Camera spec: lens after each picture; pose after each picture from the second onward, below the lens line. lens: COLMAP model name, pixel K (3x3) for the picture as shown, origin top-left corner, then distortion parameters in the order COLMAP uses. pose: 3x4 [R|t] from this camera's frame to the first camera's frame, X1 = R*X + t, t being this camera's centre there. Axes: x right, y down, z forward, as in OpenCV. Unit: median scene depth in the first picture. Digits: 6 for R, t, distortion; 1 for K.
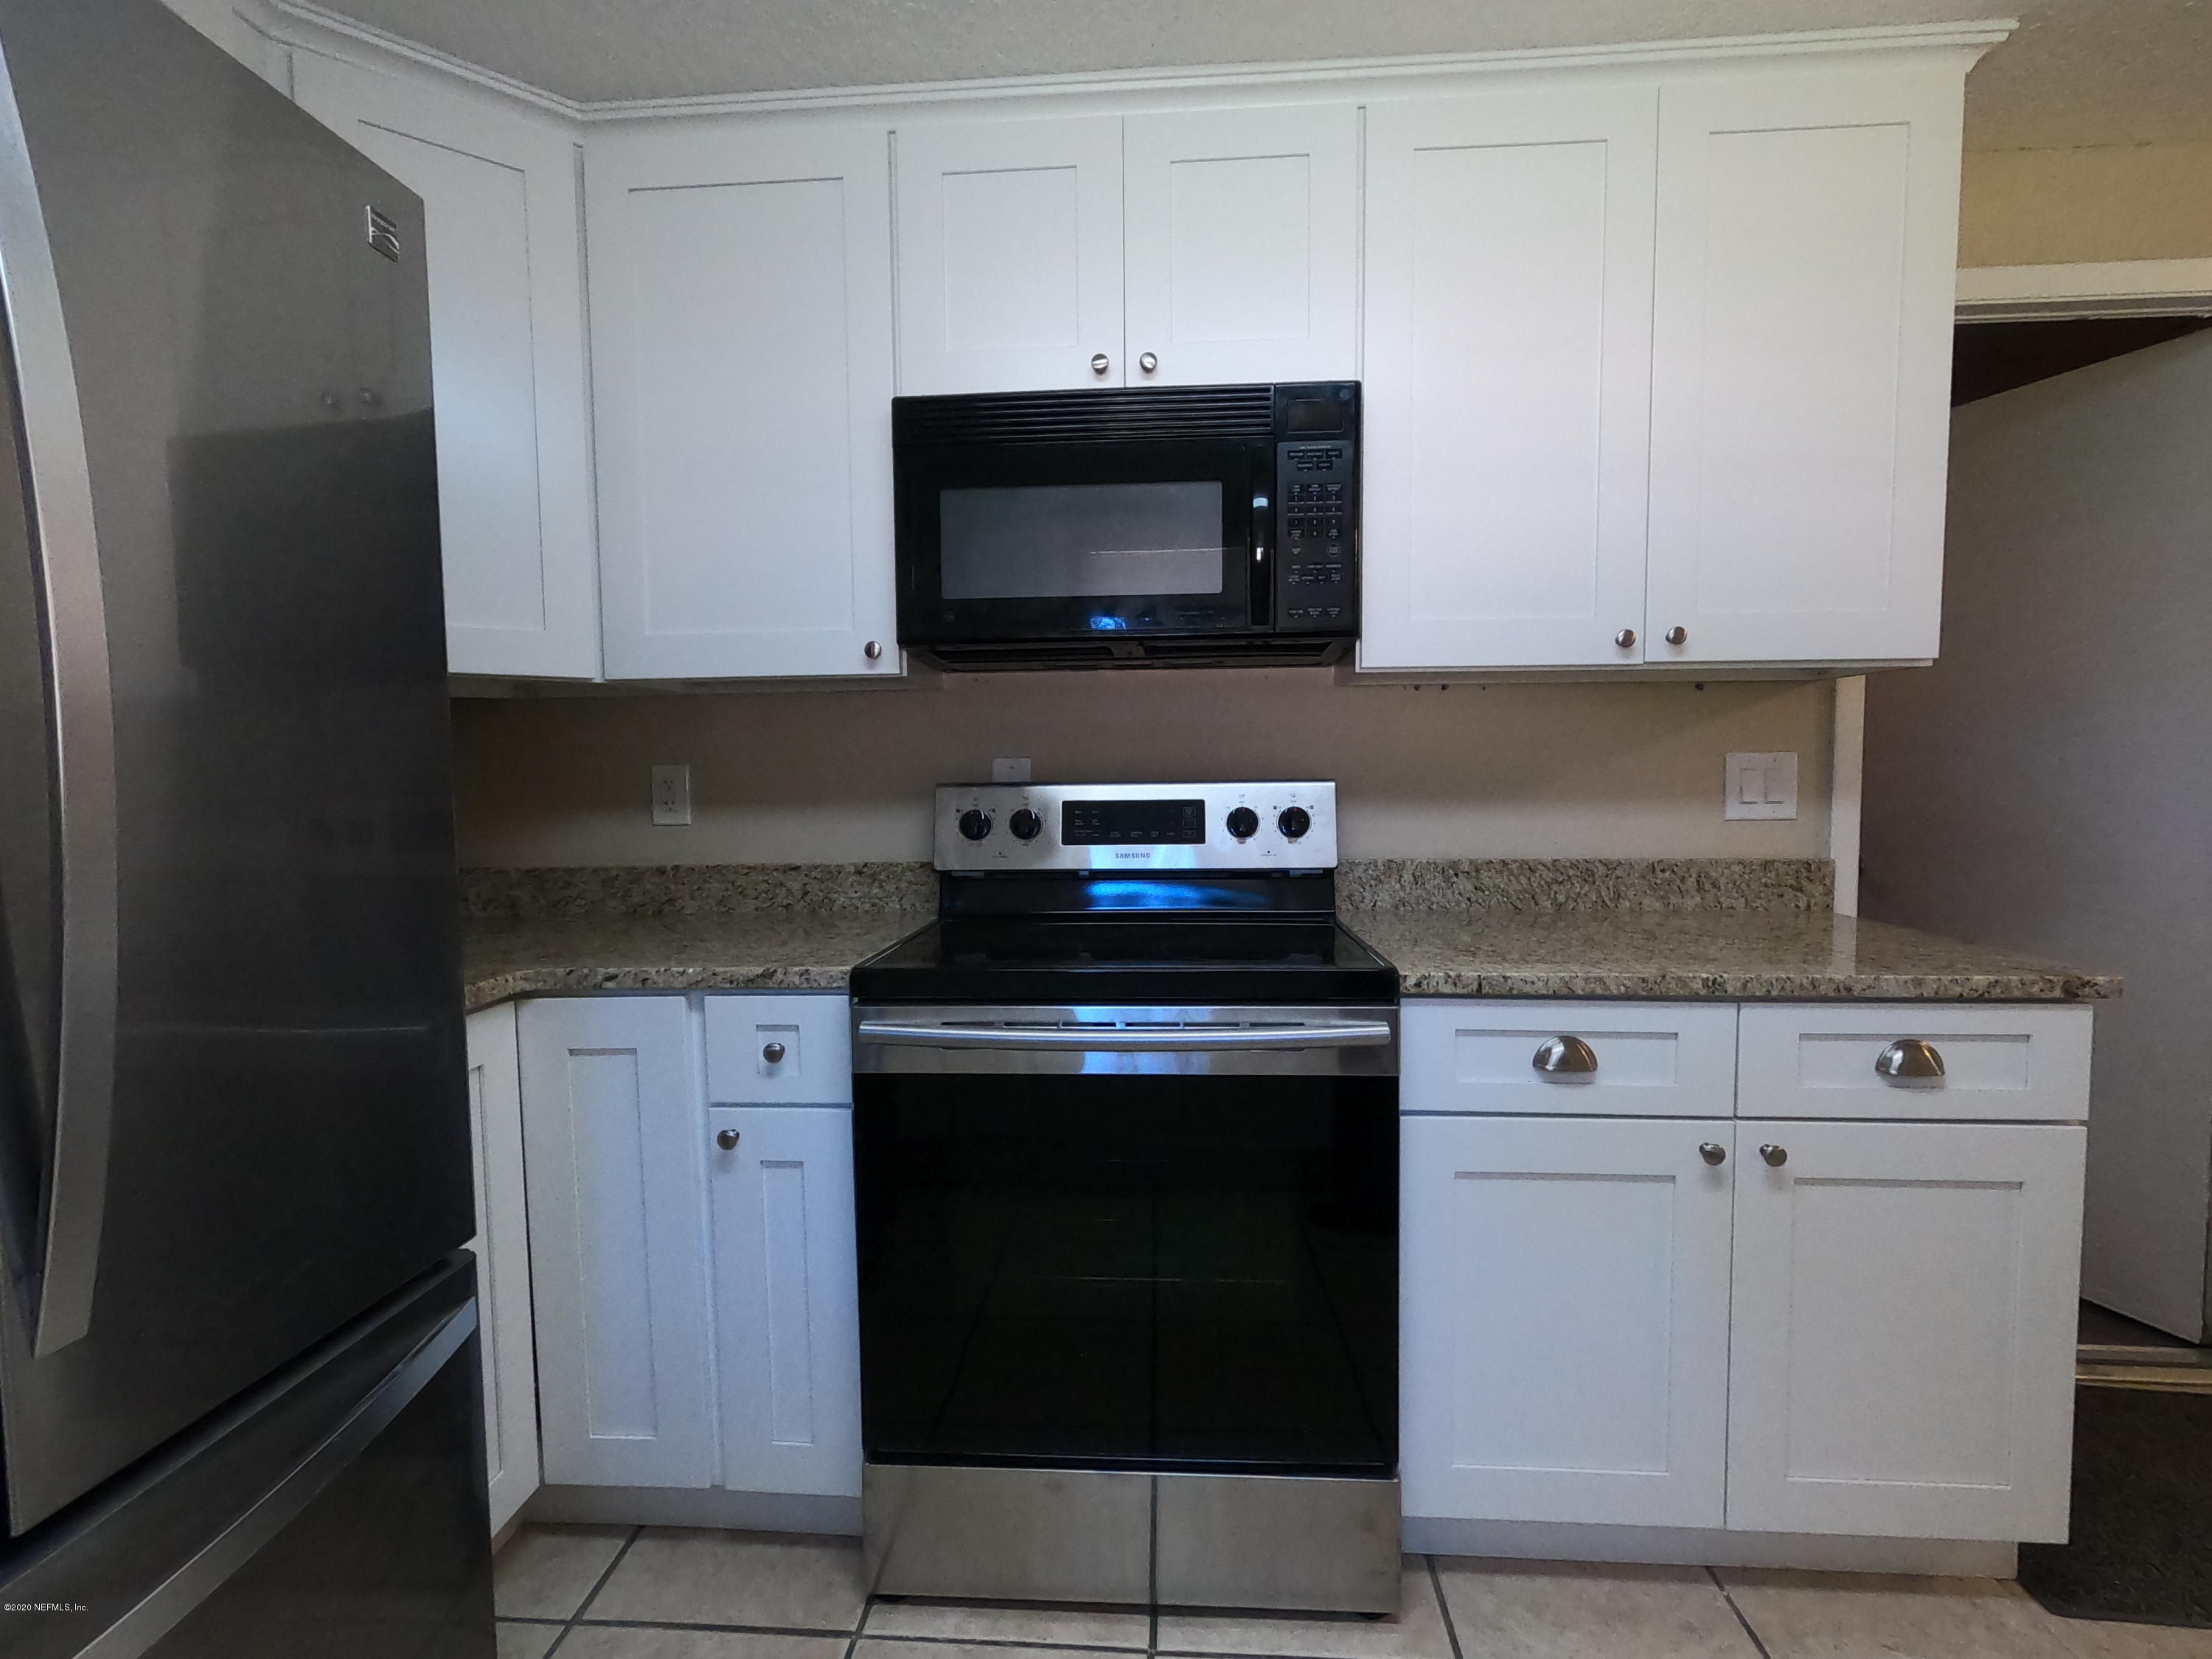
lens RADIAL K [[1046.2, 0, 1112.3], [0, 1046.2, 833.7], [0, 0, 1]] dist [0.001680, 0.000206]
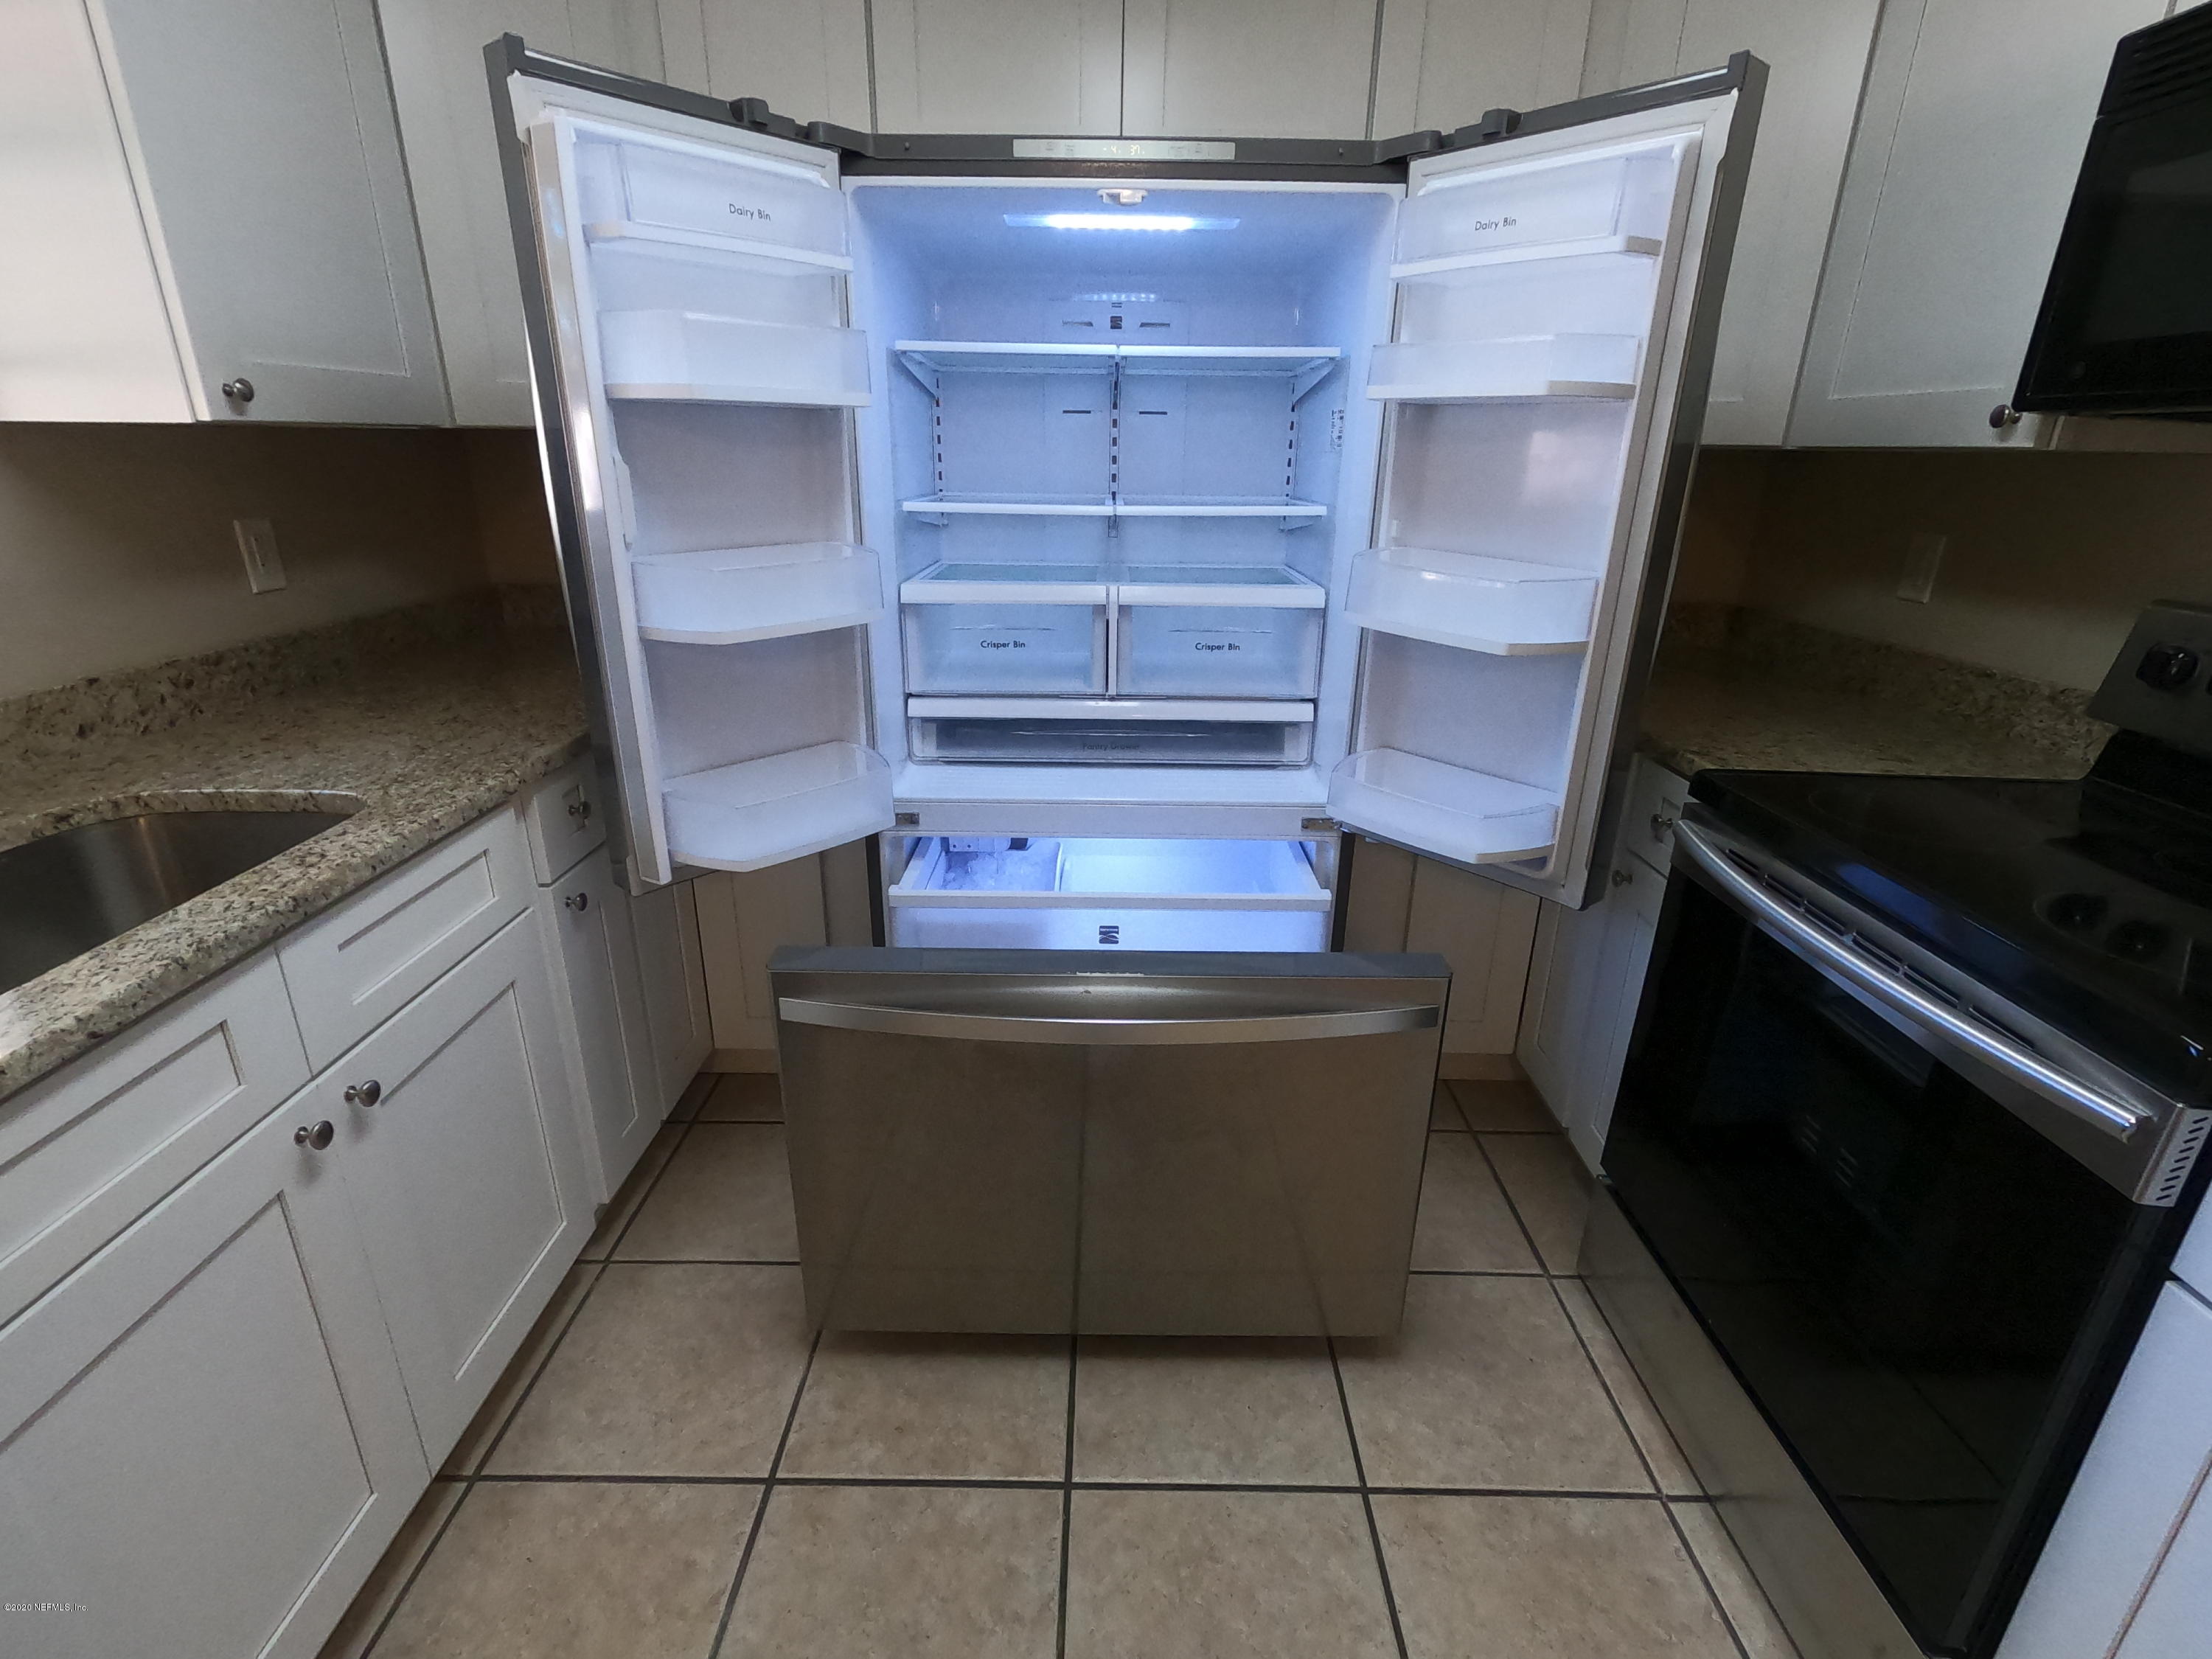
lens RADIAL K [[1053.8, 0, 1094.8], [0, 1053.8, 833.0], [0, 0, 1]] dist [0.001879, 0.000460]
pose [[0.061903, 0.357817, -0.931738, 0.603684], [-0.080169, 0.932294, 0.352704, -0.112174], [0.994857, 0.052863, 0.086397, 0.275492]]
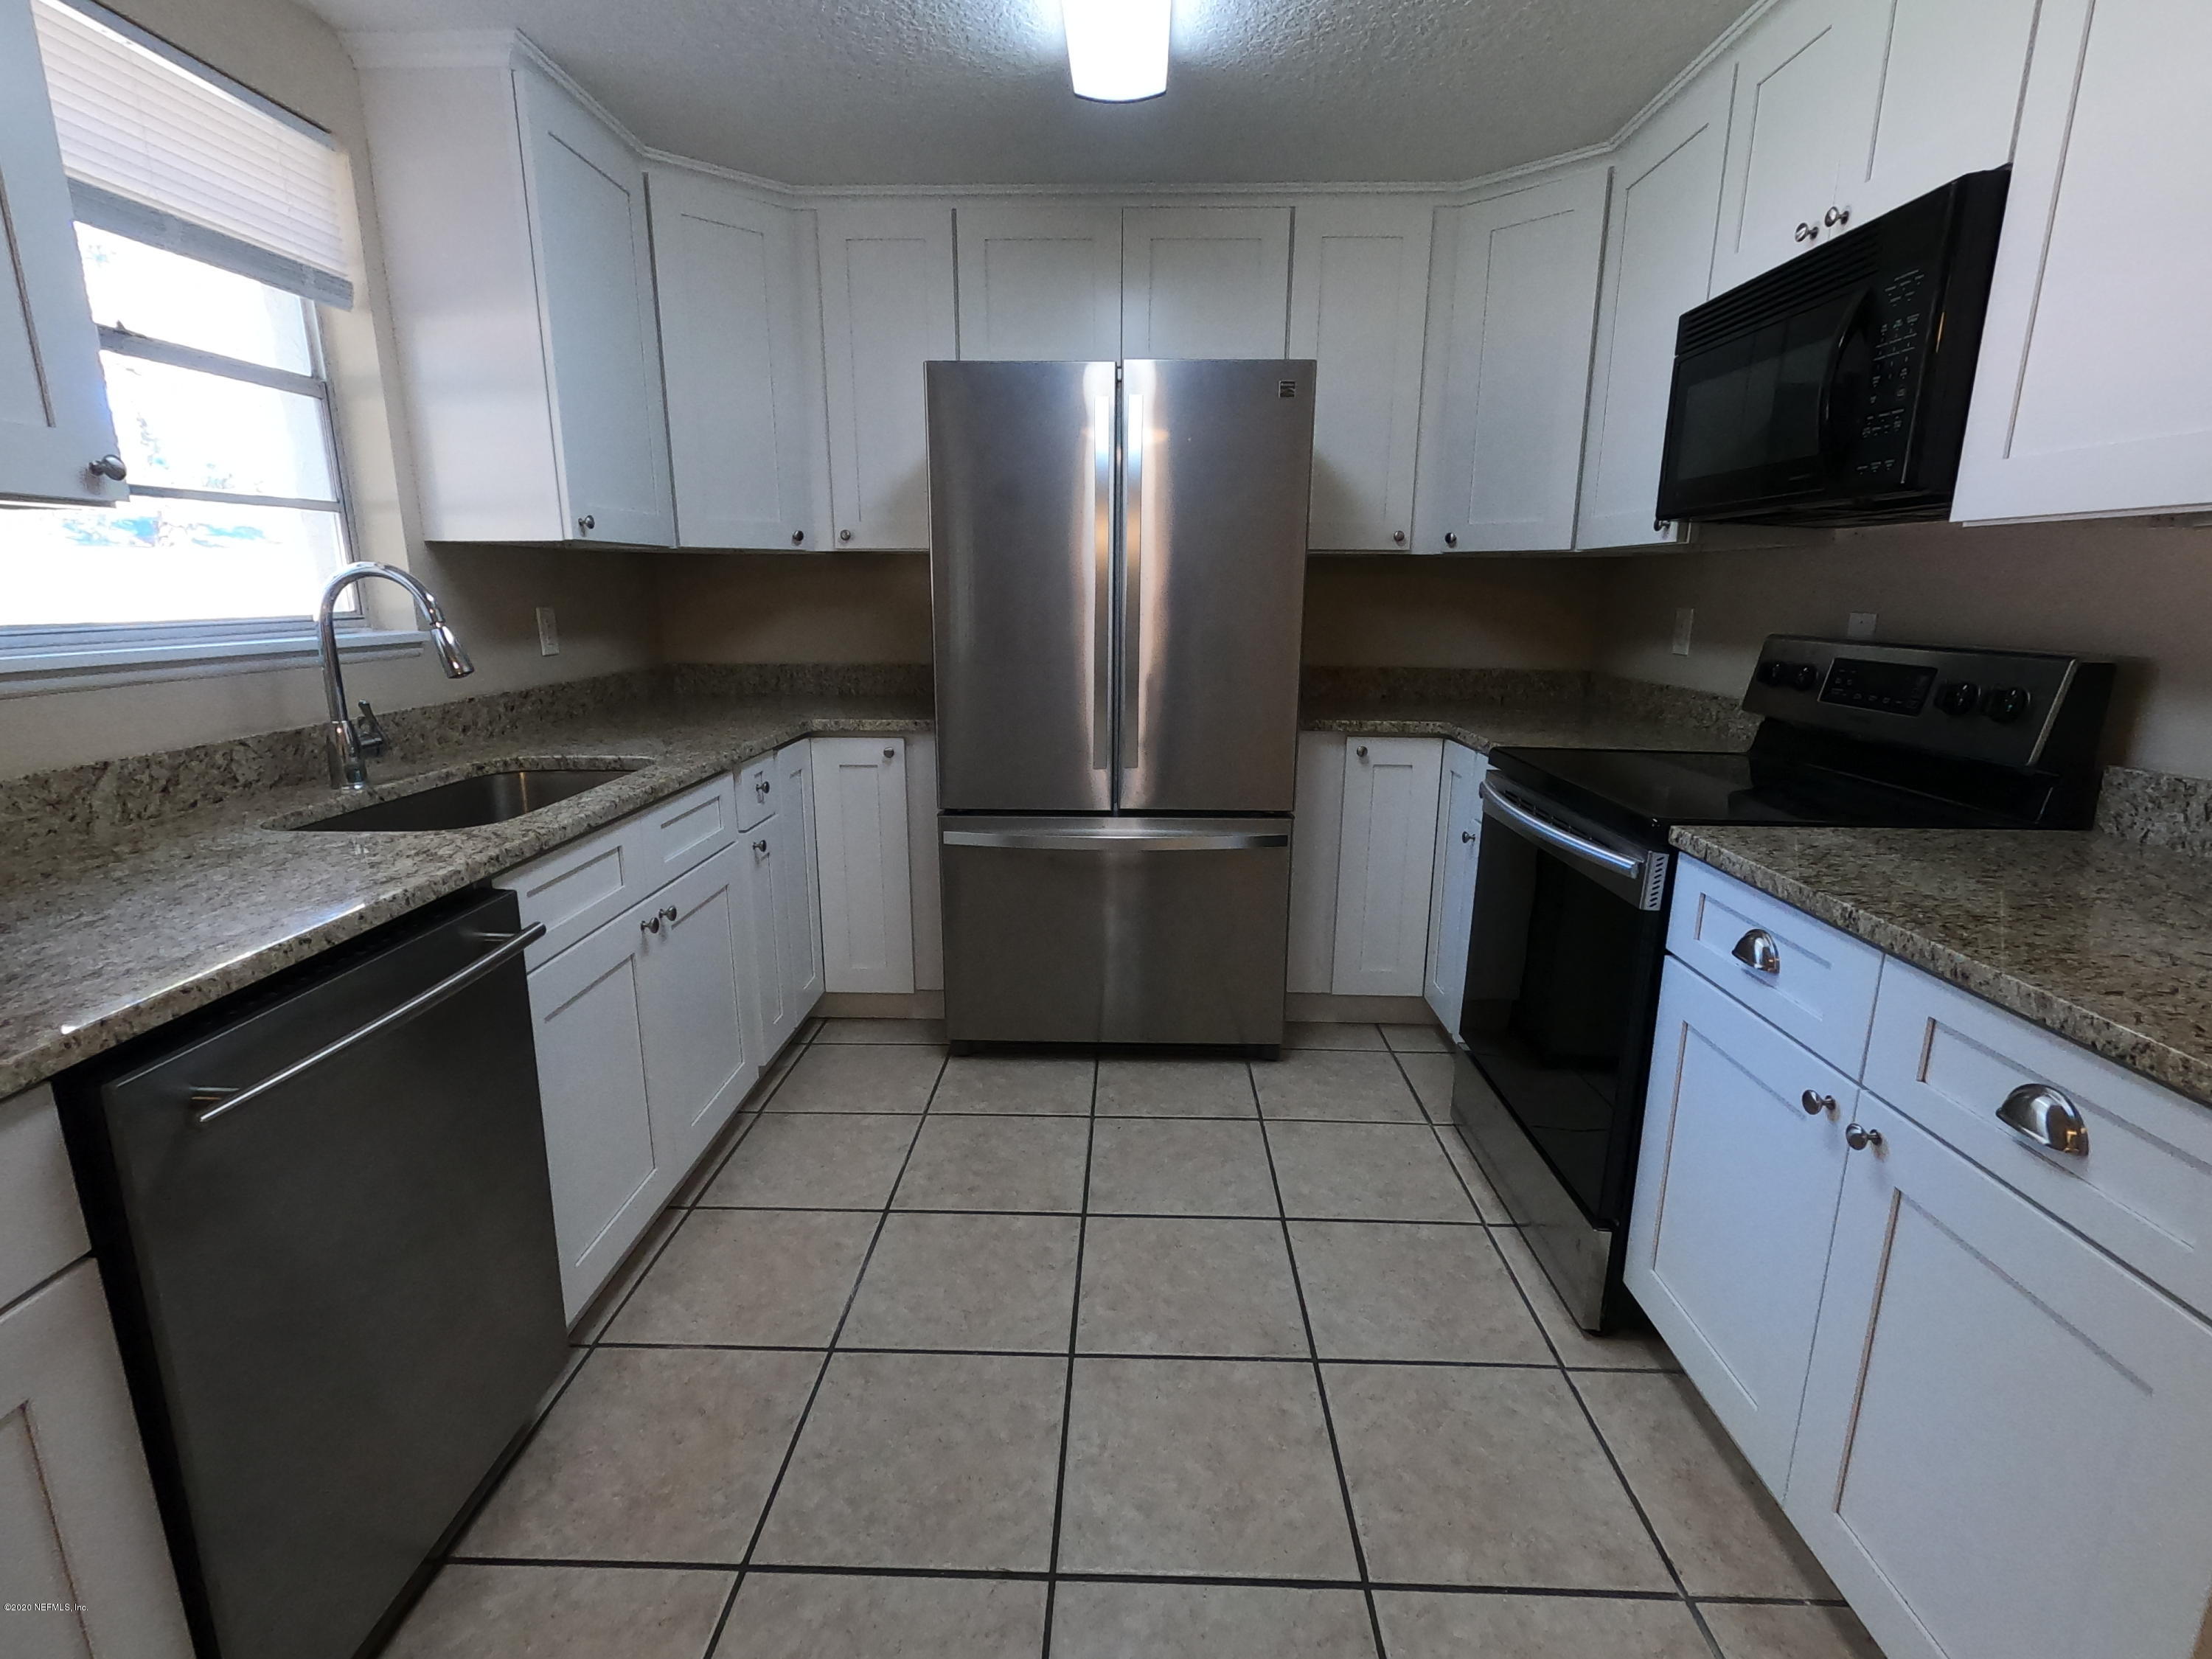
lens RADIAL K [[1053.8, 0, 1094.8], [0, 1053.8, 833.0], [0, 0, 1]] dist [0.001879, 0.000460]
pose [[0.038323, 0.240158, -0.969977, 1.123566], [-0.069066, 0.969005, 0.237189, -0.069600], [0.996876, 0.057902, 0.053722, 0.273157]]
